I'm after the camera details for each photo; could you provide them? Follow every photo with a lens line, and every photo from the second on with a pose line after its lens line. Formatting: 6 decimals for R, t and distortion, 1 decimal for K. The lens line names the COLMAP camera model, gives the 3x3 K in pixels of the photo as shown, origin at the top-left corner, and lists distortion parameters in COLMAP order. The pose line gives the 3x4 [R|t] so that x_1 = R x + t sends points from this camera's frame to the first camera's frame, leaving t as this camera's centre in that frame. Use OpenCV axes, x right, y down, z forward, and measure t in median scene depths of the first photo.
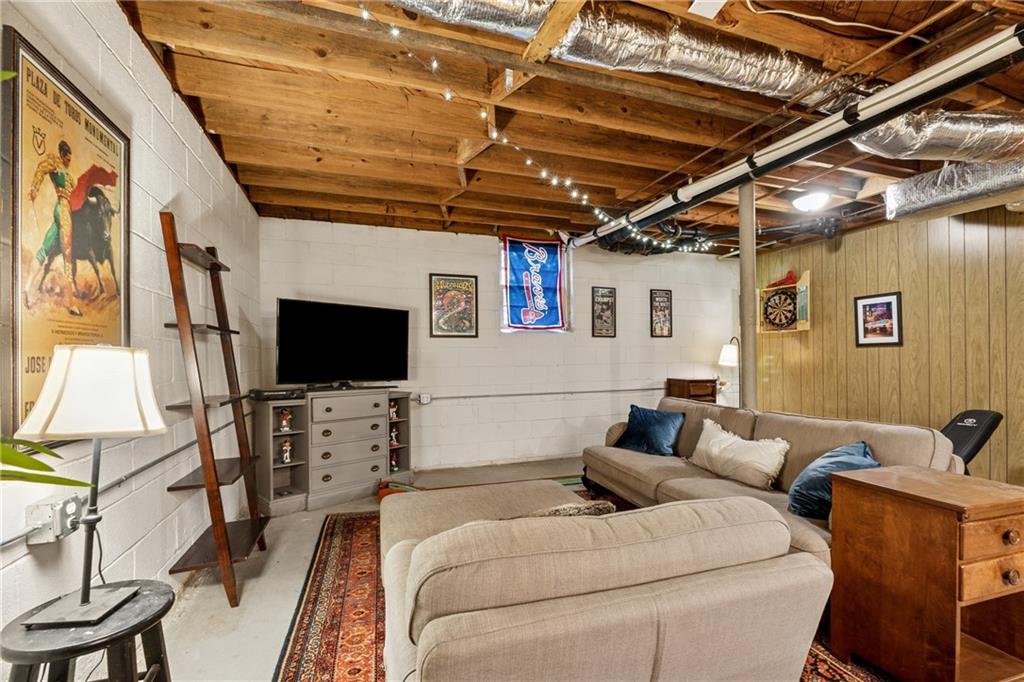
lens RADIAL K [[431.0, 0, 502.3], [0, 431.0, 356.3], [0, 0, 1]] dist [-0.008563, -0.000581]
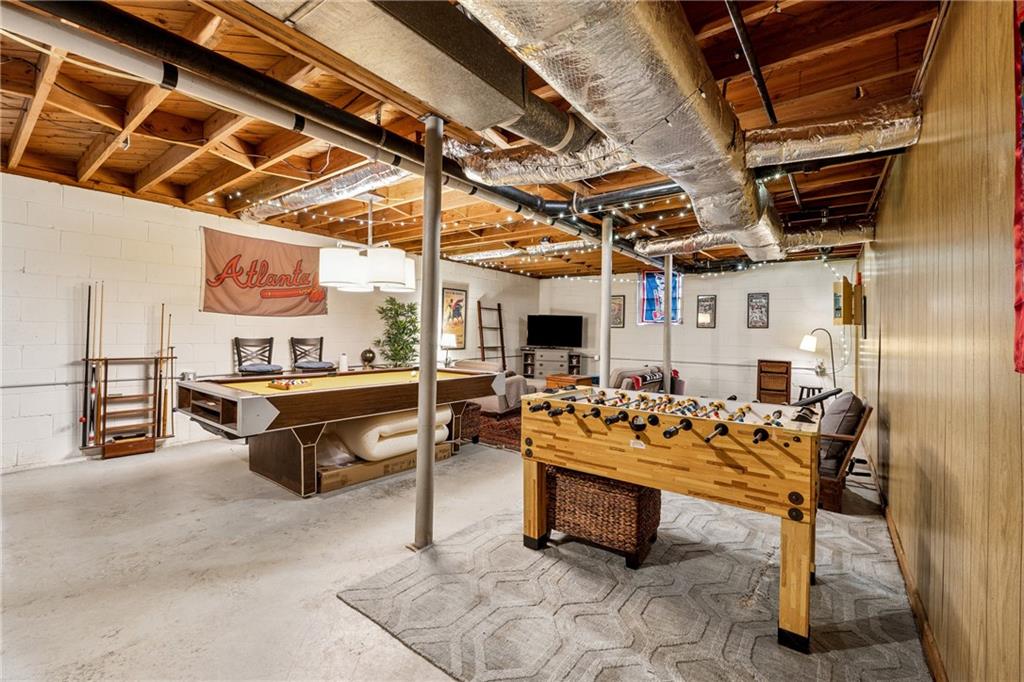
lens RADIAL K [[431.0, 0, 509.9], [0, 431.0, 334.6], [0, 0, 1]] dist [-0.008563, -0.000581]
pose [[0.570829, 0.021928, -0.820776, 1.213981], [-0.024632, 0.999651, 0.009576, -0.020188], [0.820699, 0.014751, 0.571170, -0.493503]]
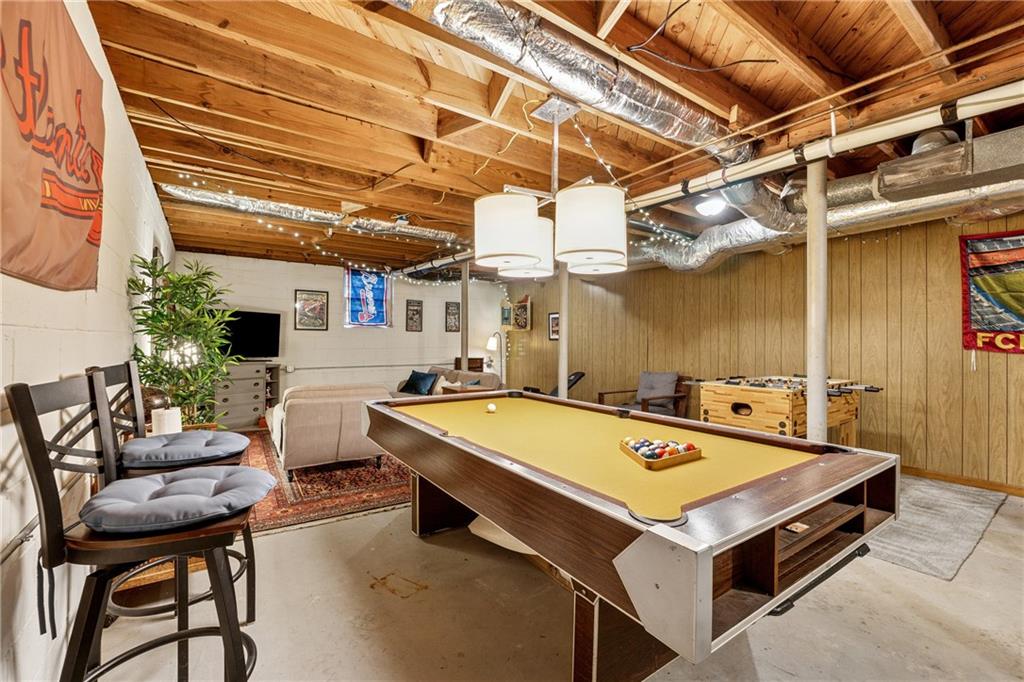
lens RADIAL K [[431.0, 0, 510.7], [0, 431.0, 332.6], [0, 0, 1]] dist [-0.008563, -0.000581]
pose [[0.957547, 0.020626, 0.287539, 0.133384], [-0.017003, 0.999742, -0.015089, -0.023545], [-0.287776, 0.009560, 0.957650, -0.712941]]
